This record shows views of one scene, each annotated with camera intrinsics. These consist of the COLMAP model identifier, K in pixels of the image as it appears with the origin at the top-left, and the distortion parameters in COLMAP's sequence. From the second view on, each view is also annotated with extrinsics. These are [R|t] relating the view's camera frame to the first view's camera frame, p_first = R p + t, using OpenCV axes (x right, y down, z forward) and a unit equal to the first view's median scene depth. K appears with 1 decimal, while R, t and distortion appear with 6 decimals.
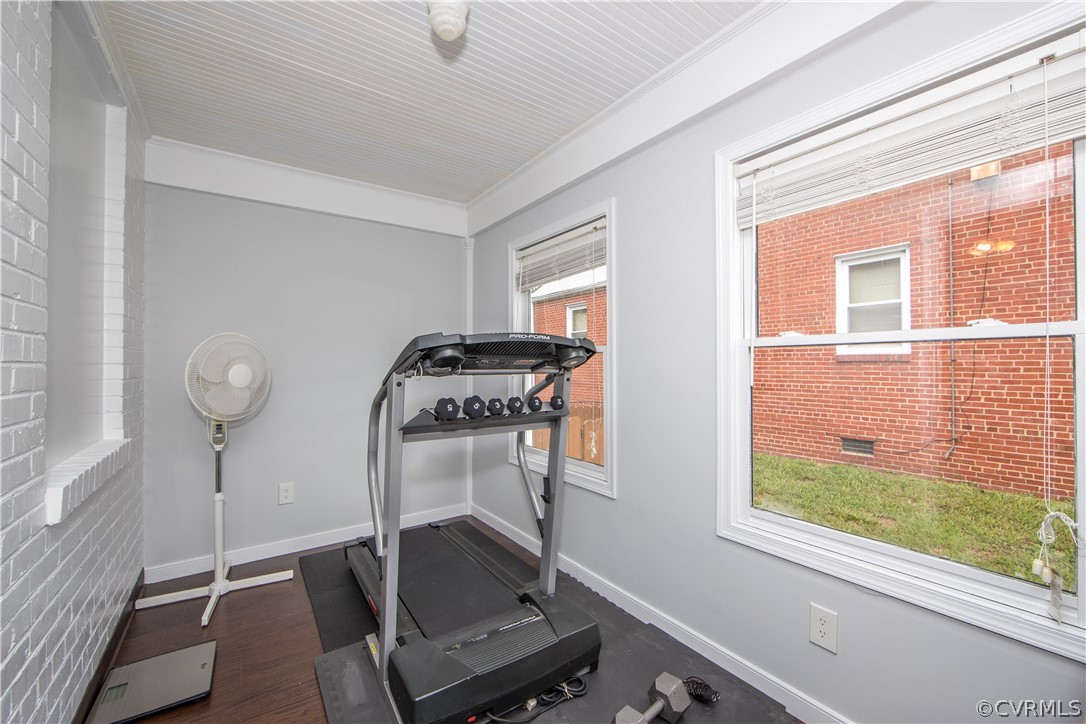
lens RADIAL K [[437.3, 0, 546.8], [0, 437.3, 365.4], [0, 0, 1]] dist [-0.003269, -0.000611]
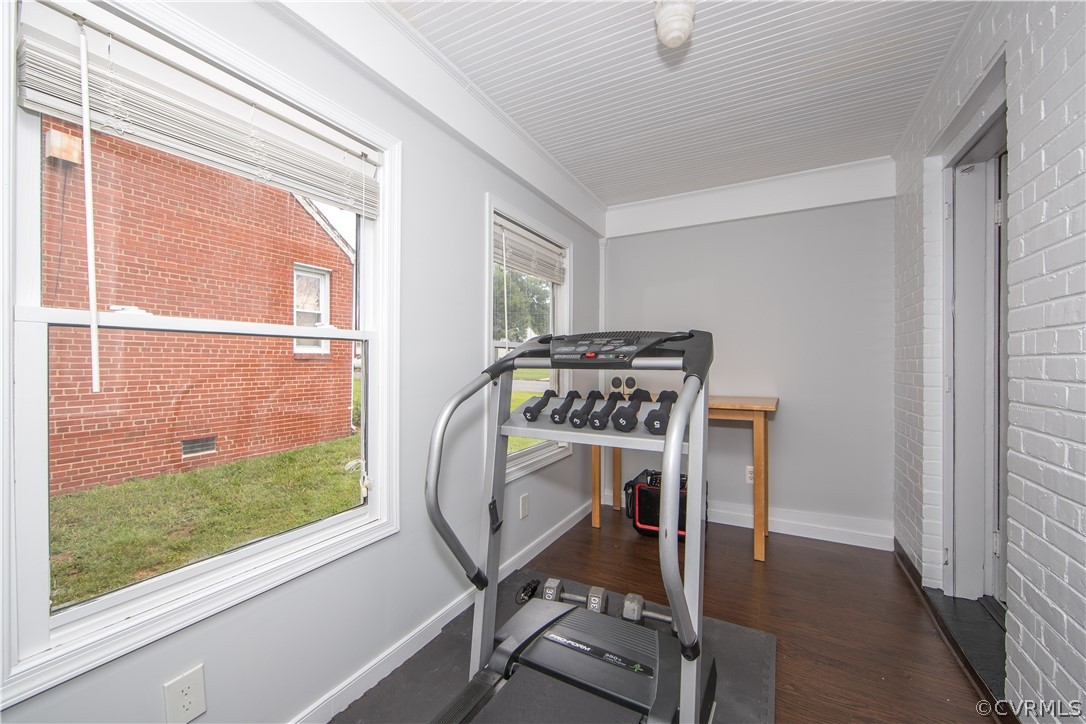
lens RADIAL K [[437.3, 0, 546.3], [0, 437.3, 360.8], [0, 0, 1]] dist [-0.003269, -0.000611]
pose [[-0.441142, 0.004786, 0.897424, -0.292481], [0.000252, 0.999986, -0.005209, 0.003295], [-0.897437, -0.002072, -0.441137, 0.495247]]
